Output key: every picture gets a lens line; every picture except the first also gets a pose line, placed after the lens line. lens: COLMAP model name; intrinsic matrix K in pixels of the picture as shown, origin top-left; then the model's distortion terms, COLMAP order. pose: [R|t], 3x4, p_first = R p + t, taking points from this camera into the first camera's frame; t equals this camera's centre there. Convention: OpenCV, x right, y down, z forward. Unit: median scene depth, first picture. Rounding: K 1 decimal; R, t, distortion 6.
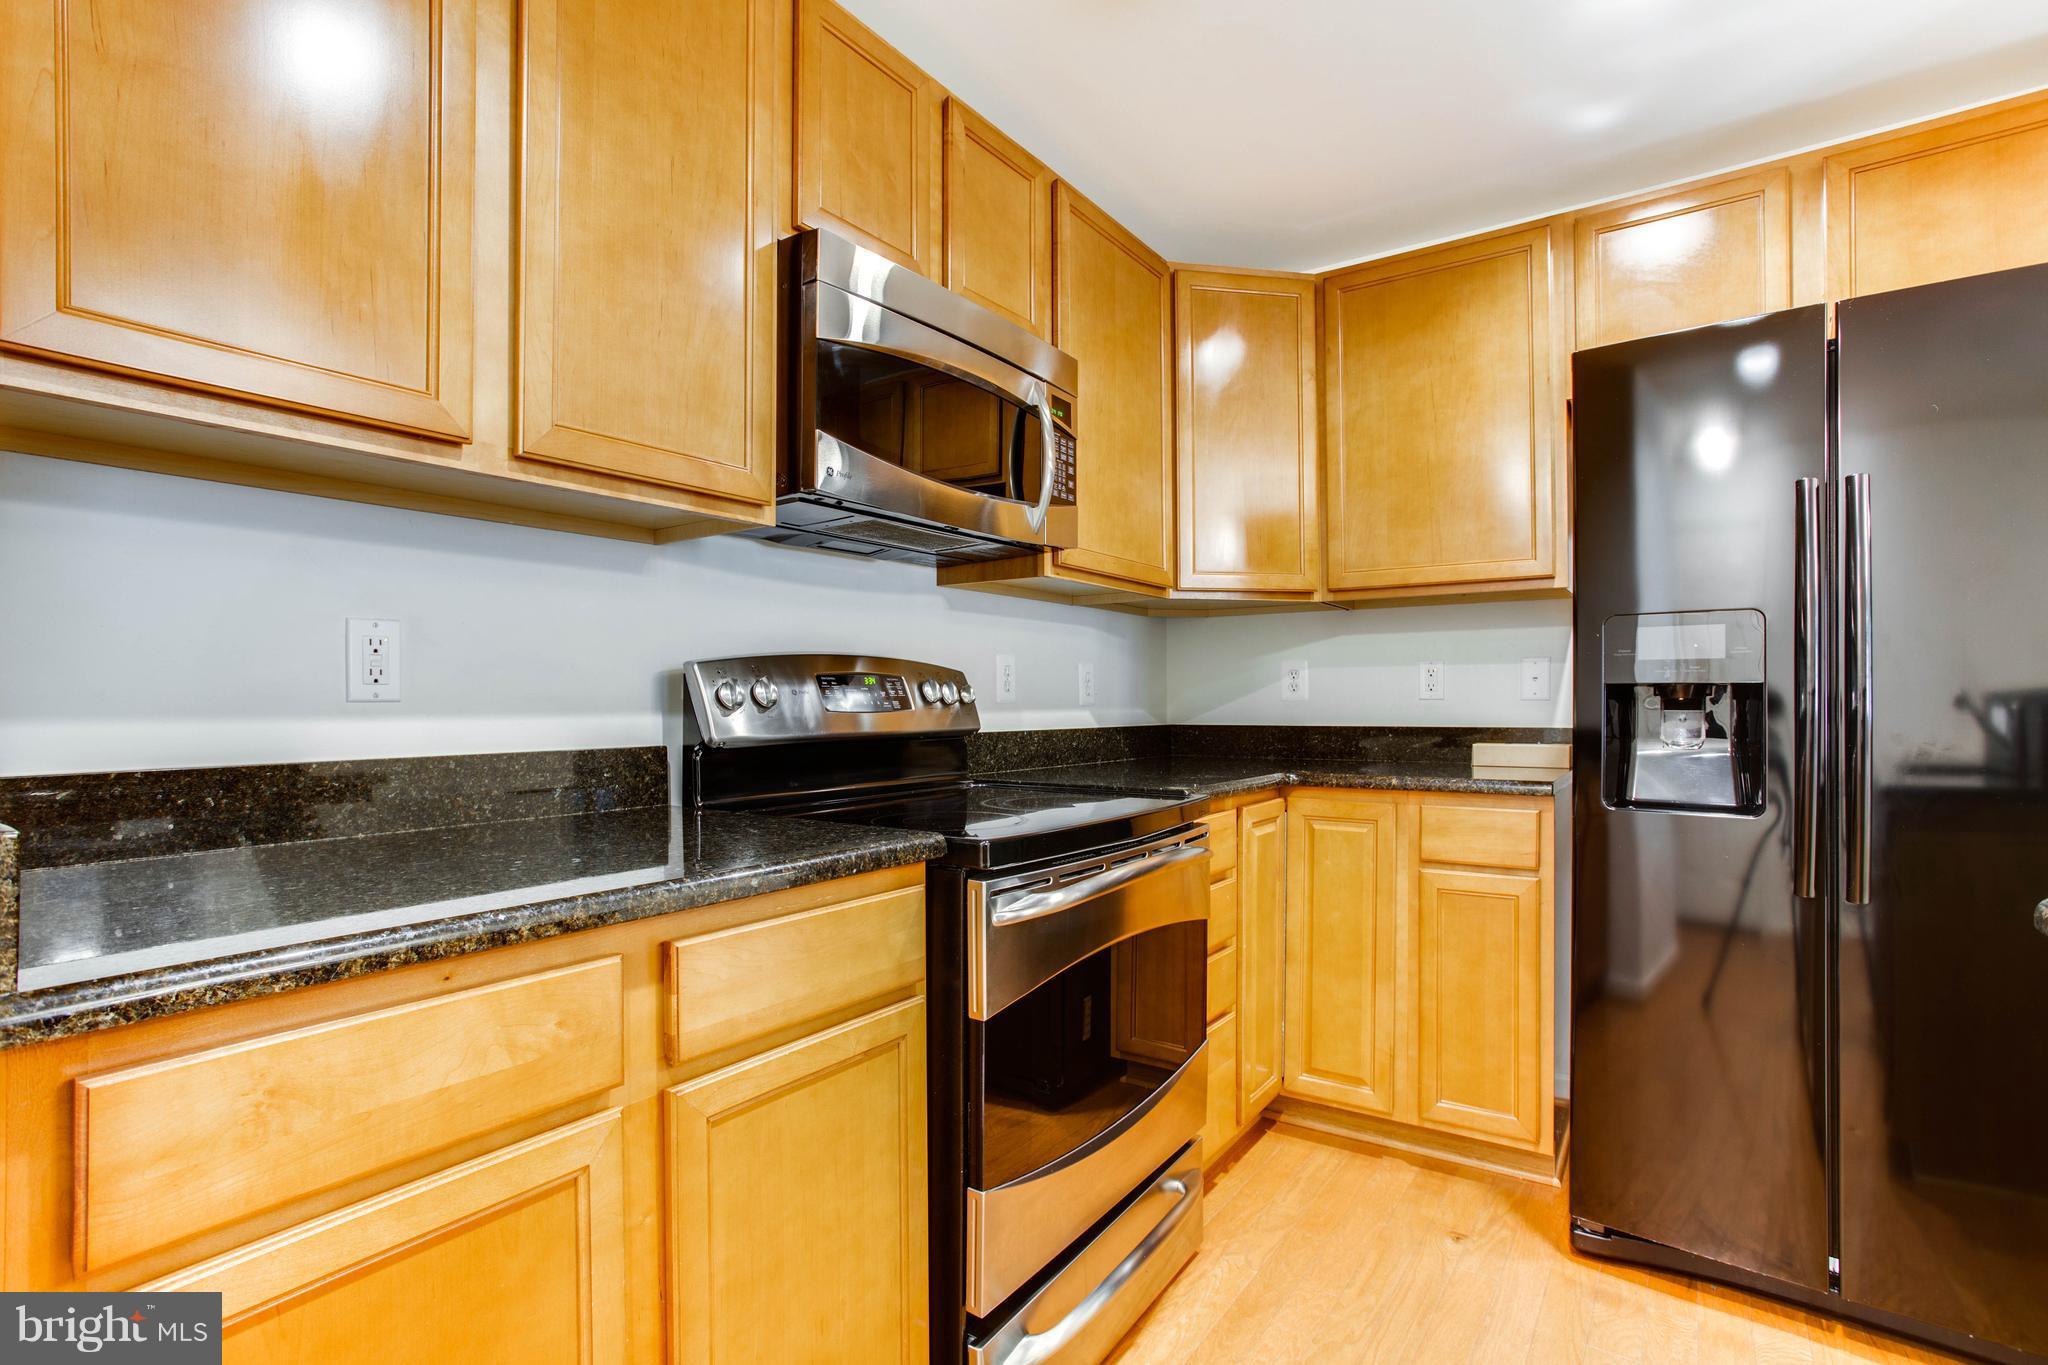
lens RADIAL K [[987.8, 0, 1003.5], [0, 987.8, 702.3], [0, 0, 1]] dist [-0.054251, 0.031475]
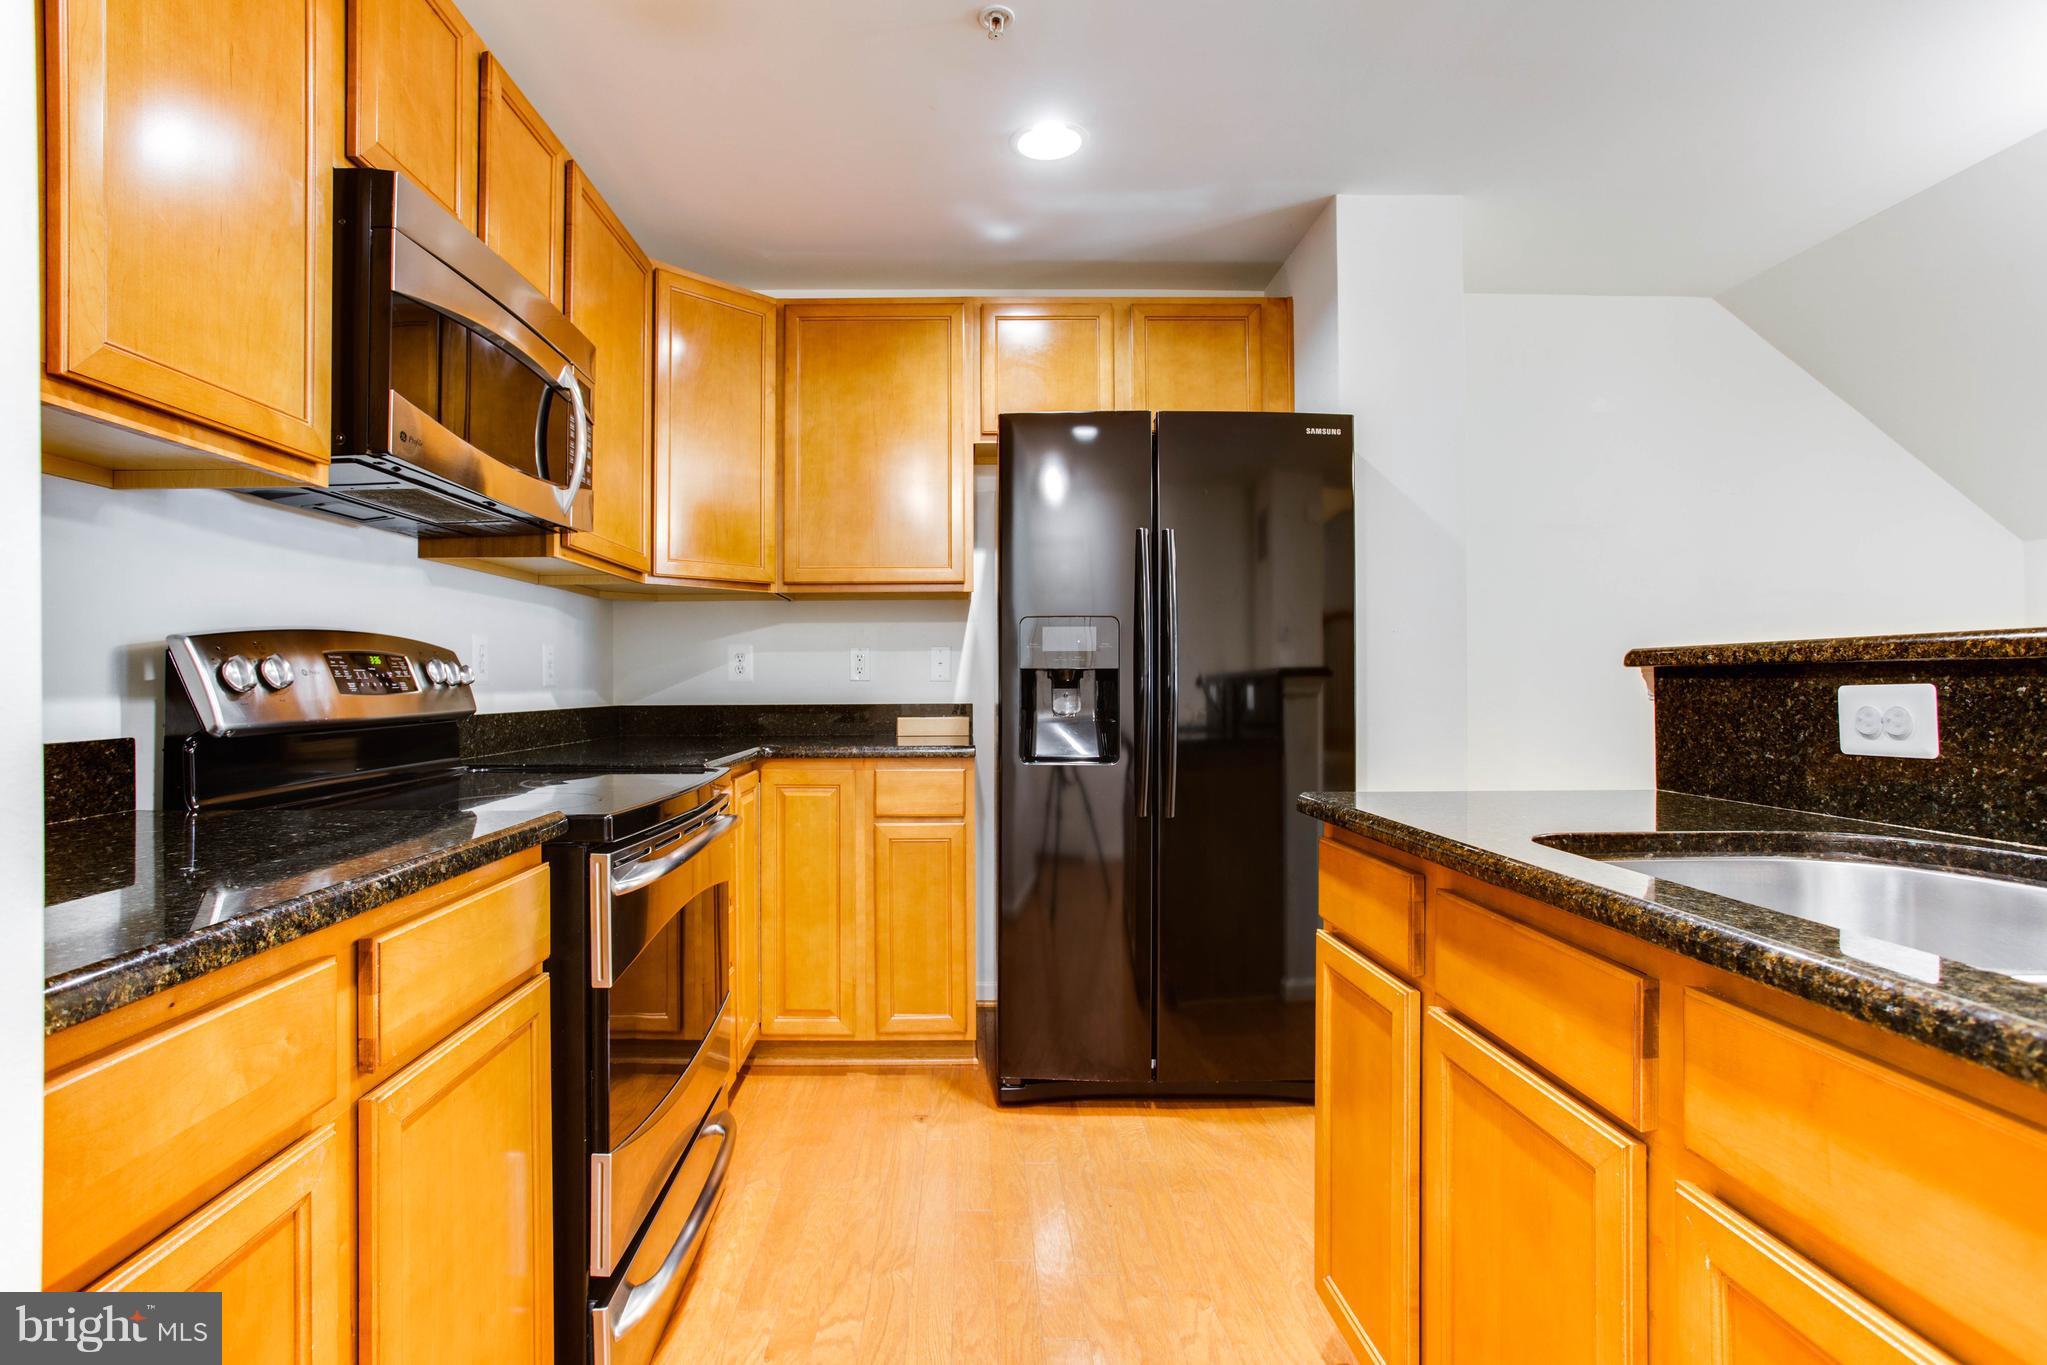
lens RADIAL K [[982.4, 0, 964.9], [0, 982.4, 680.3], [0, 0, 1]] dist [-0.057625, 0.032048]
pose [[0.815644, 0.000379, 0.578554, -0.183624], [0.001949, 0.999992, -0.003402, 0.000836], [-0.578551, 0.003903, 0.815637, -0.036239]]
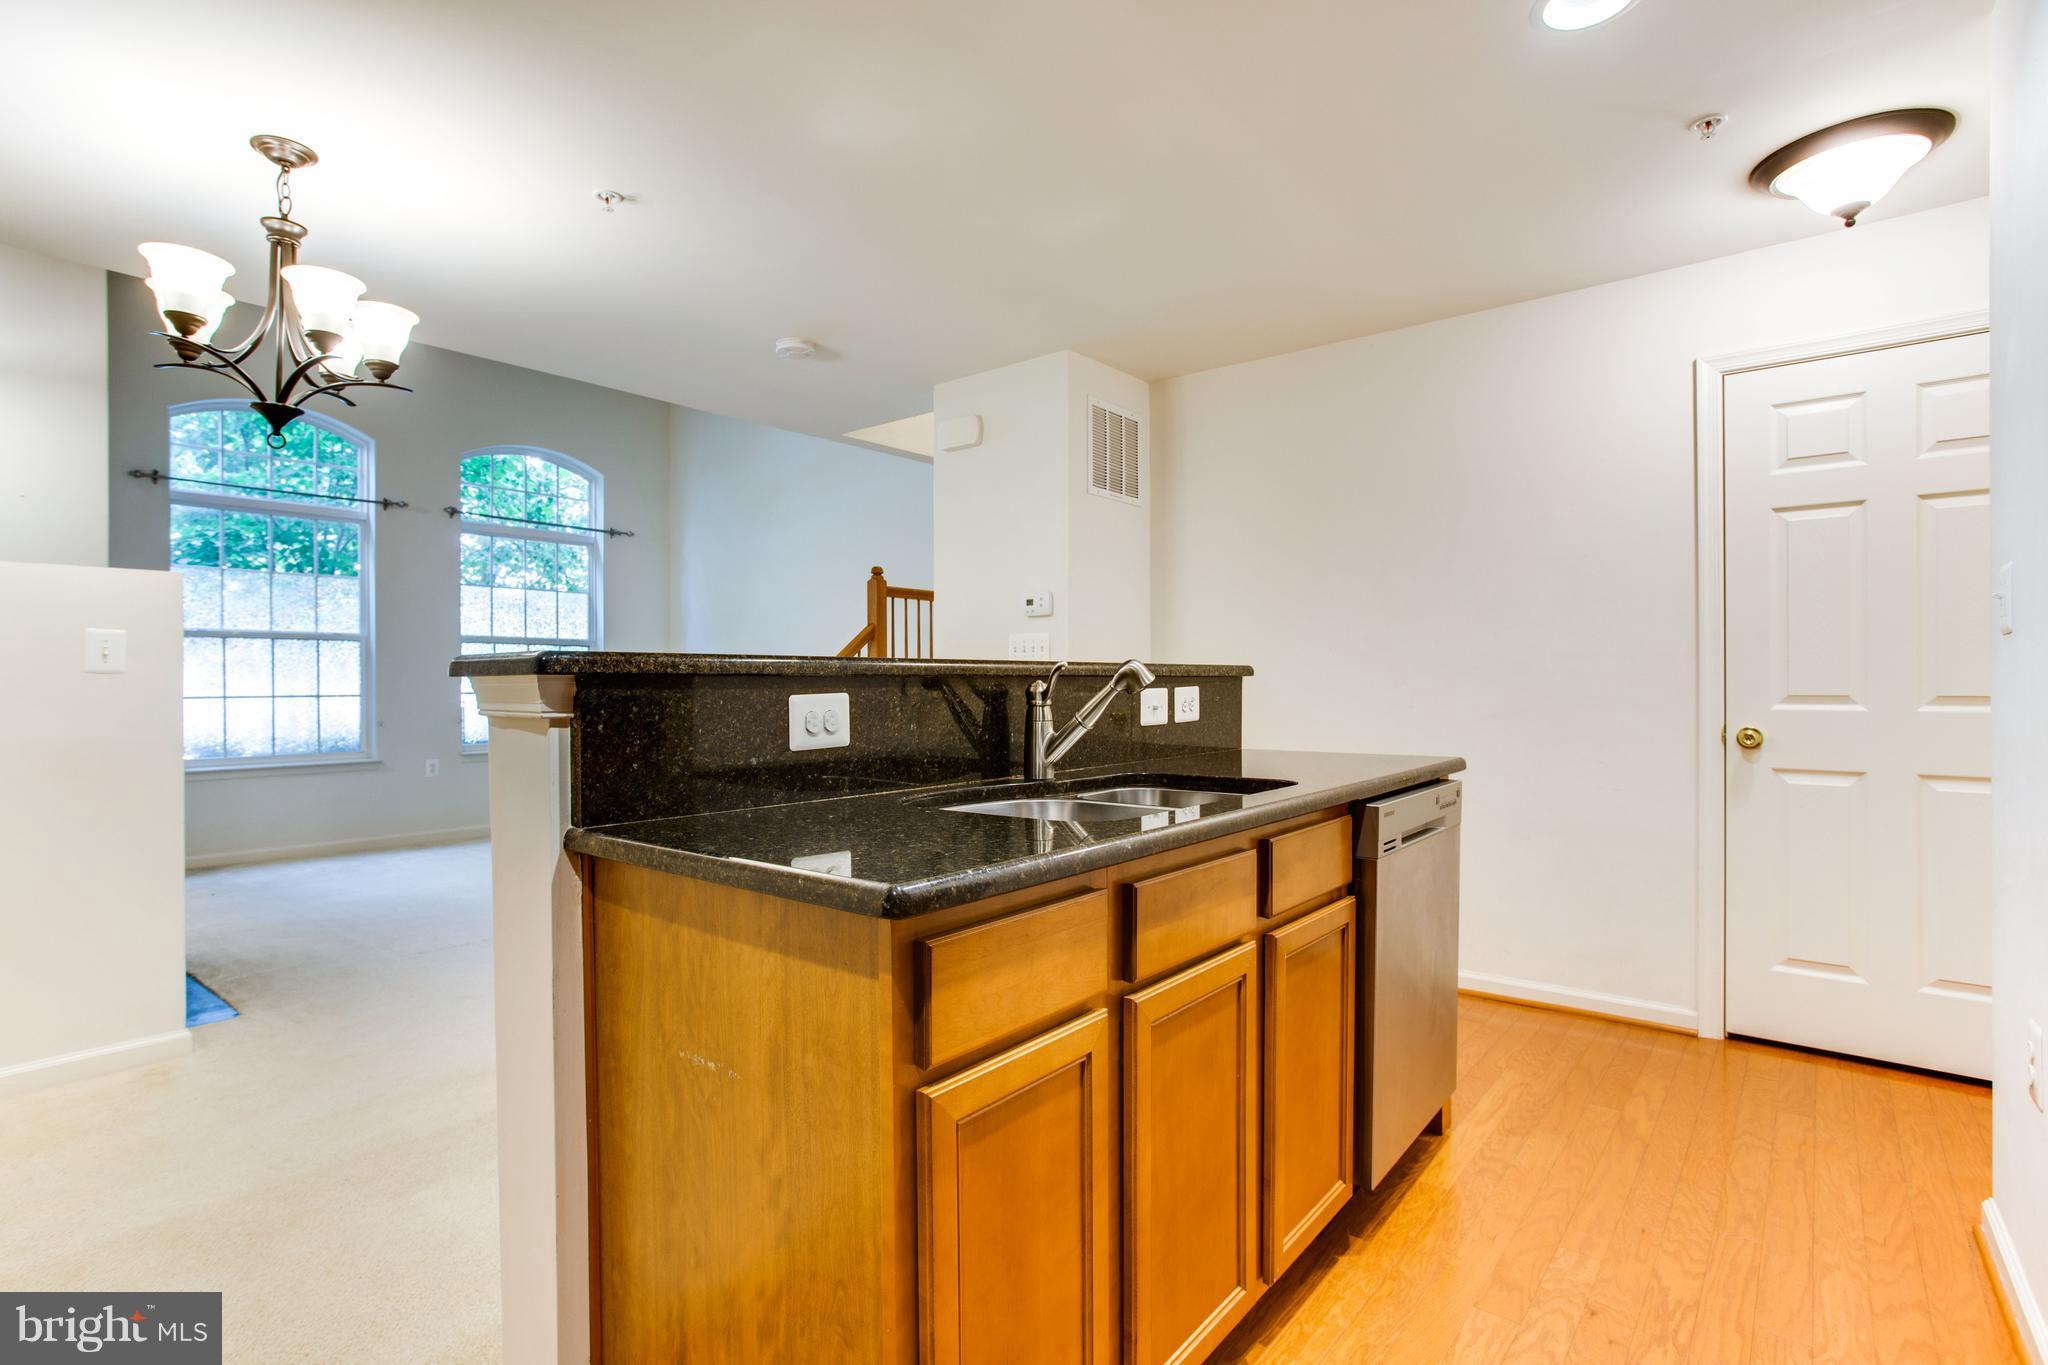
lens RADIAL K [[994.5, 0, 997.9], [0, 994.5, 704.4], [0, 0, 1]] dist [-0.039922, 0.023720]
pose [[-0.998163, 0.004555, 0.060421, 0.430750], [0.005595, 0.999839, 0.017063, -0.001371], [-0.060333, 0.017369, -0.998027, 0.908387]]
